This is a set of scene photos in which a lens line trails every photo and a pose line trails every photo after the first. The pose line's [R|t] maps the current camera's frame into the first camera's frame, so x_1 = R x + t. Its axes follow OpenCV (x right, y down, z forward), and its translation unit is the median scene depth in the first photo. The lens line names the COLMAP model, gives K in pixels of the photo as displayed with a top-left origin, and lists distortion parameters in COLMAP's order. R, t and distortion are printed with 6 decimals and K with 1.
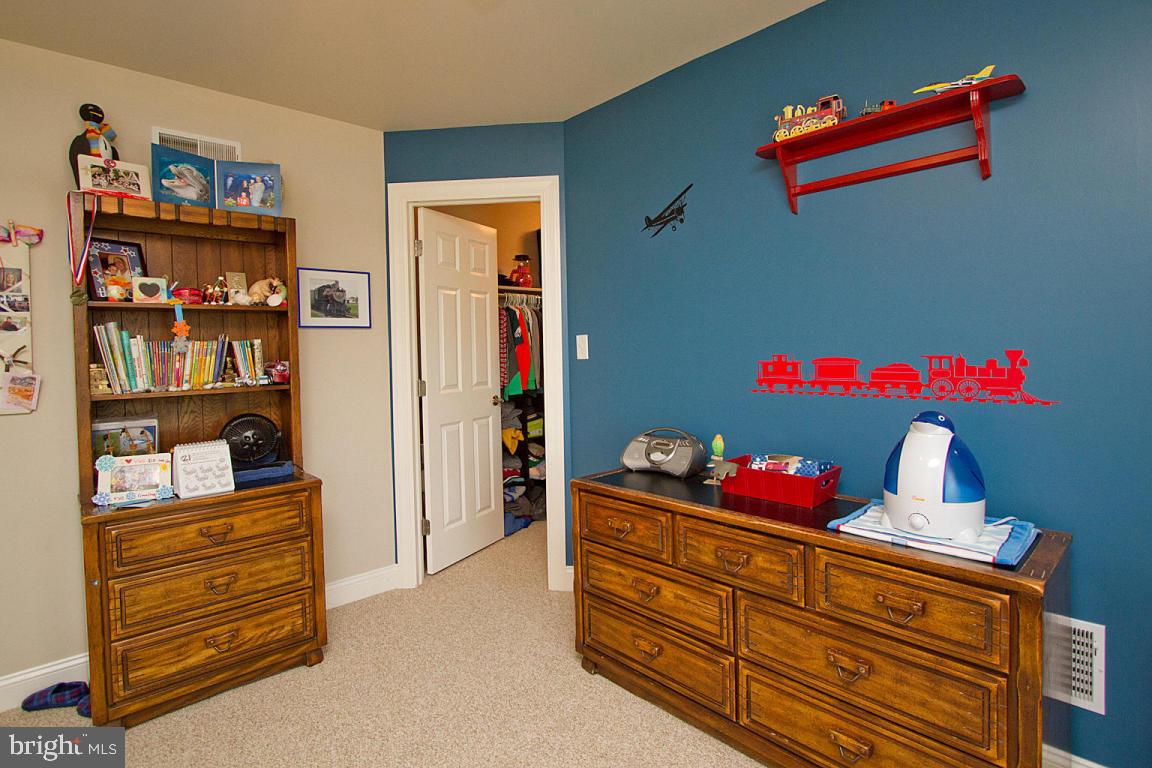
lens RADIAL K [[548.4, 0, 541.6], [0, 548.4, 362.8], [0, 0, 1]] dist [-0.017727, 0.003329]
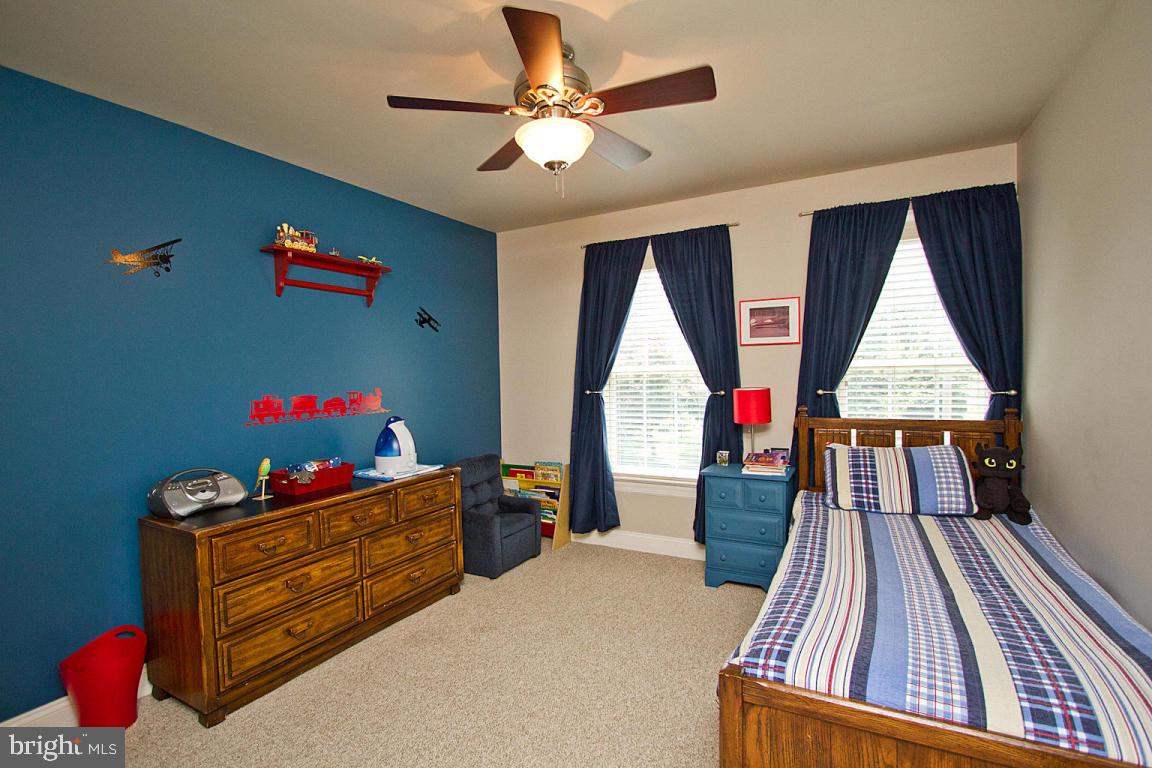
lens RADIAL K [[548.4, 0, 575.9], [0, 548.4, 383.4], [0, 0, 1]] dist [-0.017727, 0.003329]
pose [[-0.321653, 0.006652, 0.946834, -1.246586], [0.053051, 0.998531, 0.011007, -0.022004], [-0.945370, 0.053771, -0.321533, 0.804658]]
